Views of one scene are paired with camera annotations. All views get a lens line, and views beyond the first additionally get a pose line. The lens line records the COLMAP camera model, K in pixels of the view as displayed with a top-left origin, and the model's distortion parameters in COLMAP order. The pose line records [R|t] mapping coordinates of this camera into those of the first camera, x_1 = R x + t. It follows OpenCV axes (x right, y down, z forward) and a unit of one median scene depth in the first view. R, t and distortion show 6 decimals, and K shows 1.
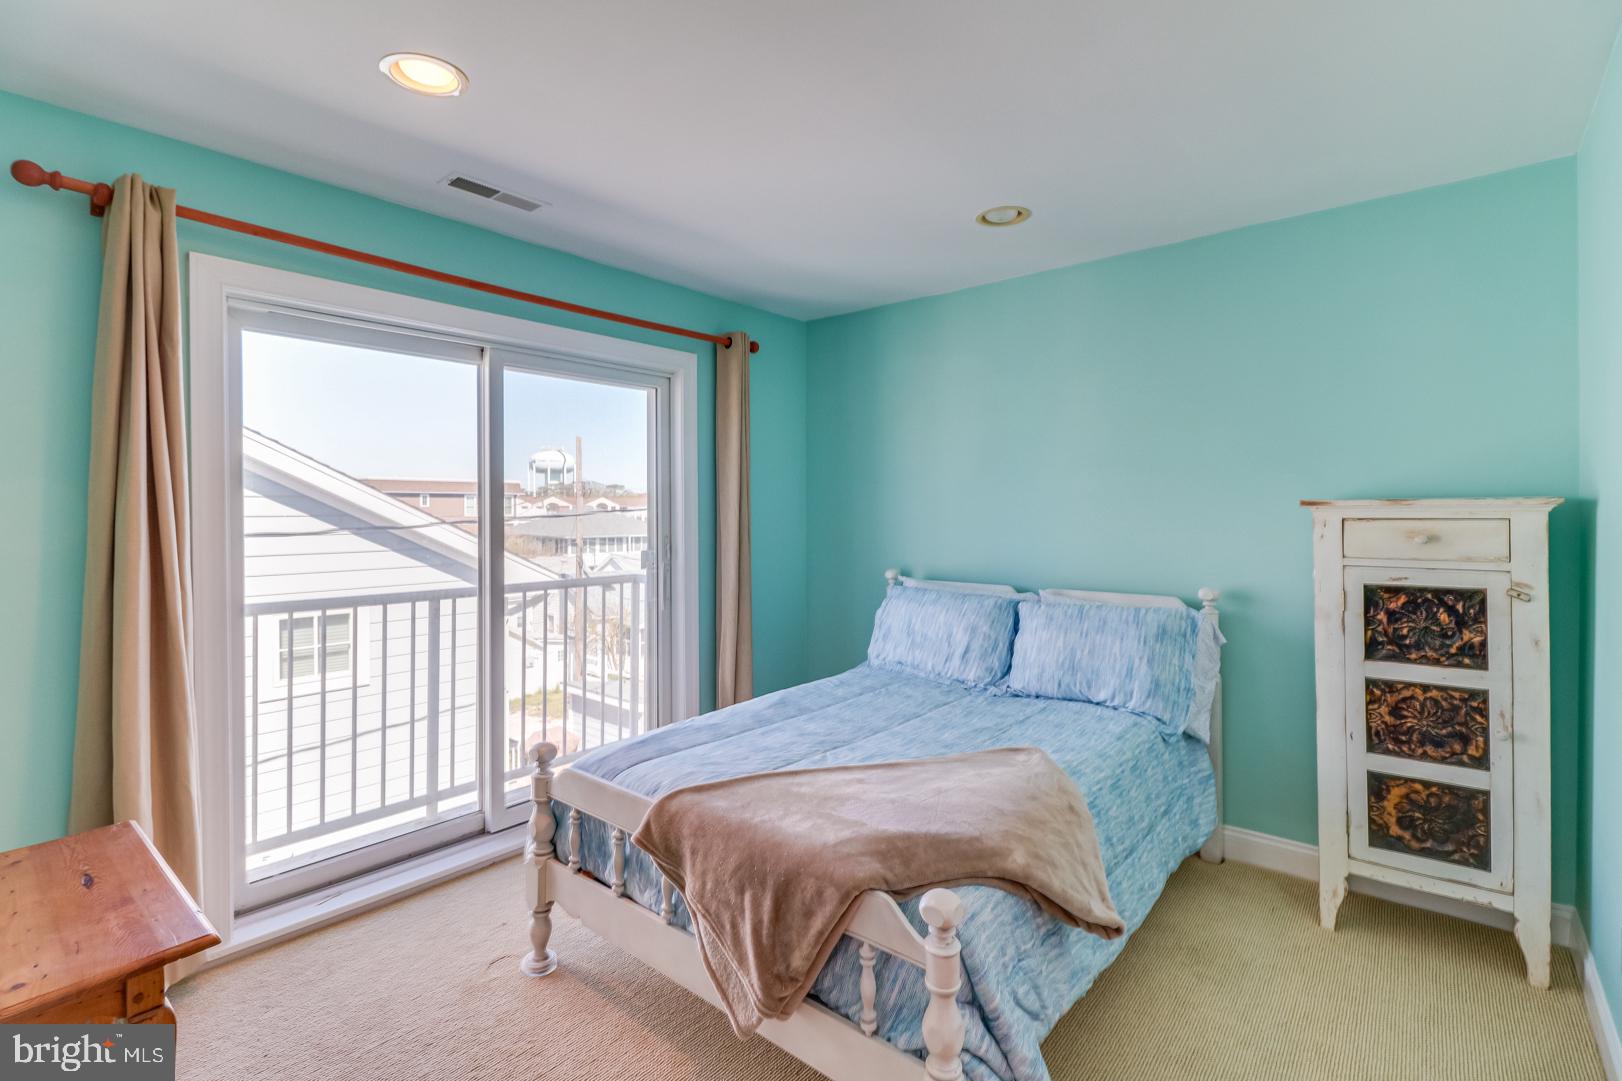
lens RADIAL K [[747.4, 0, 811.4], [0, 747.4, 519.8], [0, 0, 1]] dist [0.000753, 0.000019]
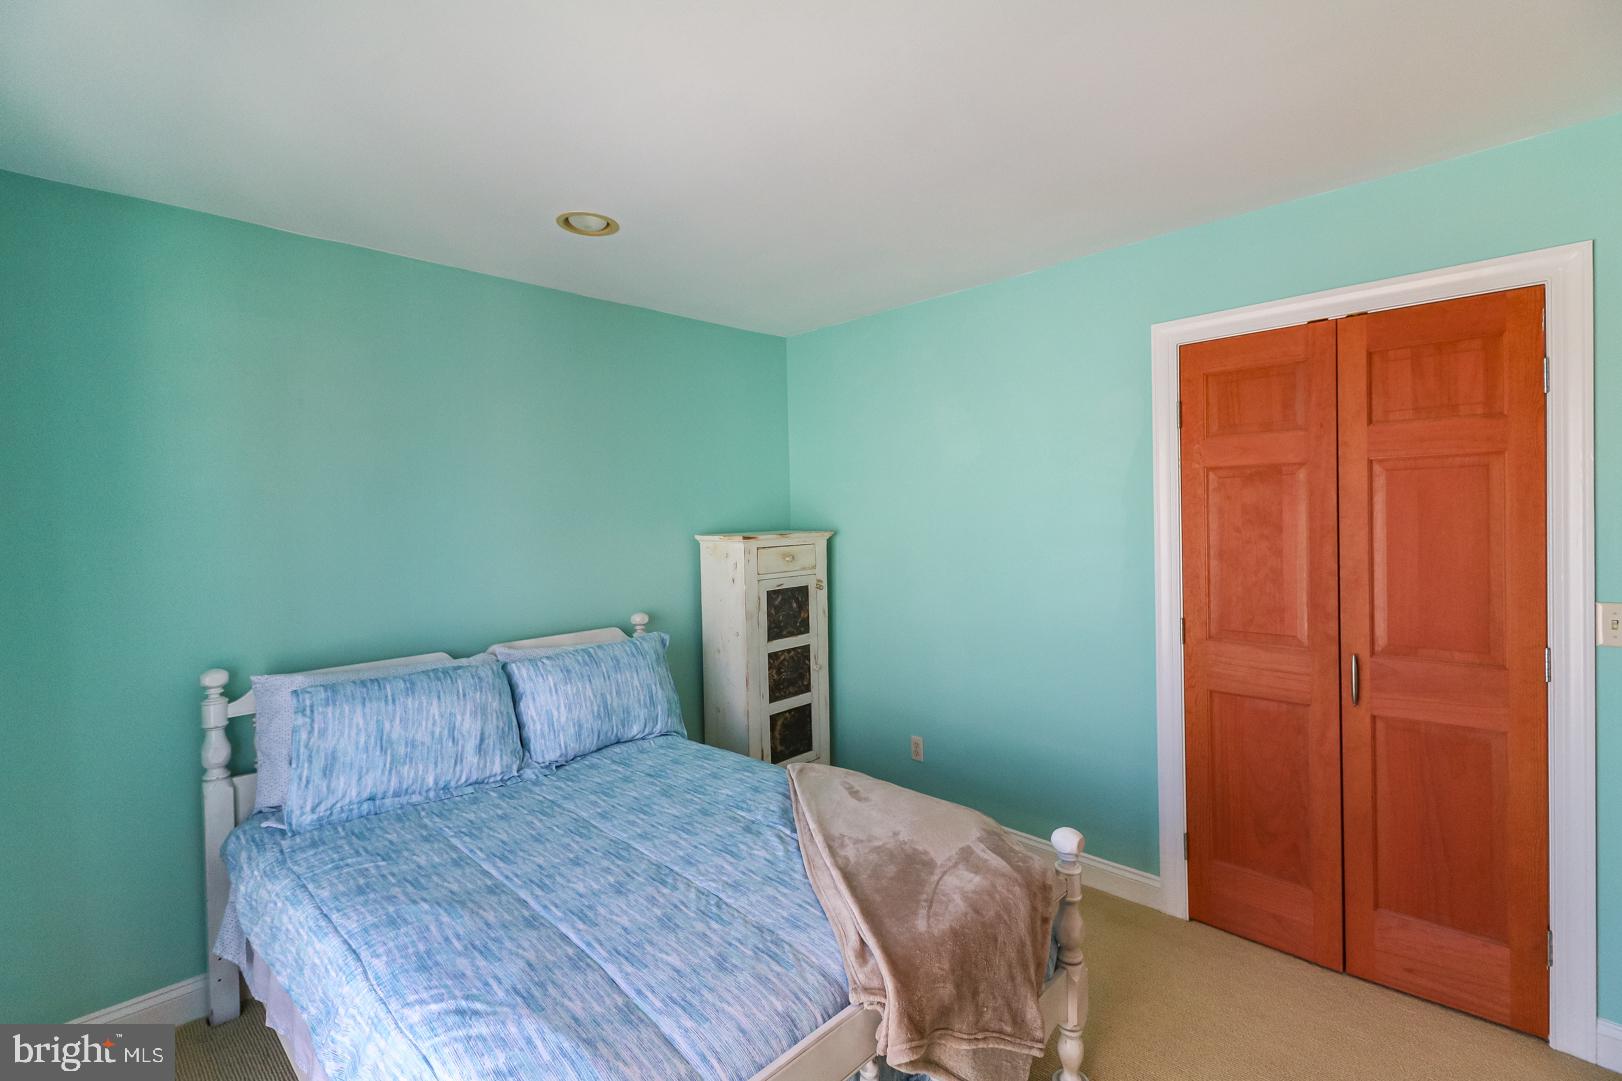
lens RADIAL K [[747.4, 0, 811.4], [0, 747.4, 519.8], [0, 0, 1]] dist [0.000753, 0.000019]
pose [[0.069681, -0.011928, 0.997498, -0.740679], [0.036350, 0.999295, 0.009411, -0.066726], [-0.996907, 0.035603, 0.070065, 0.807347]]
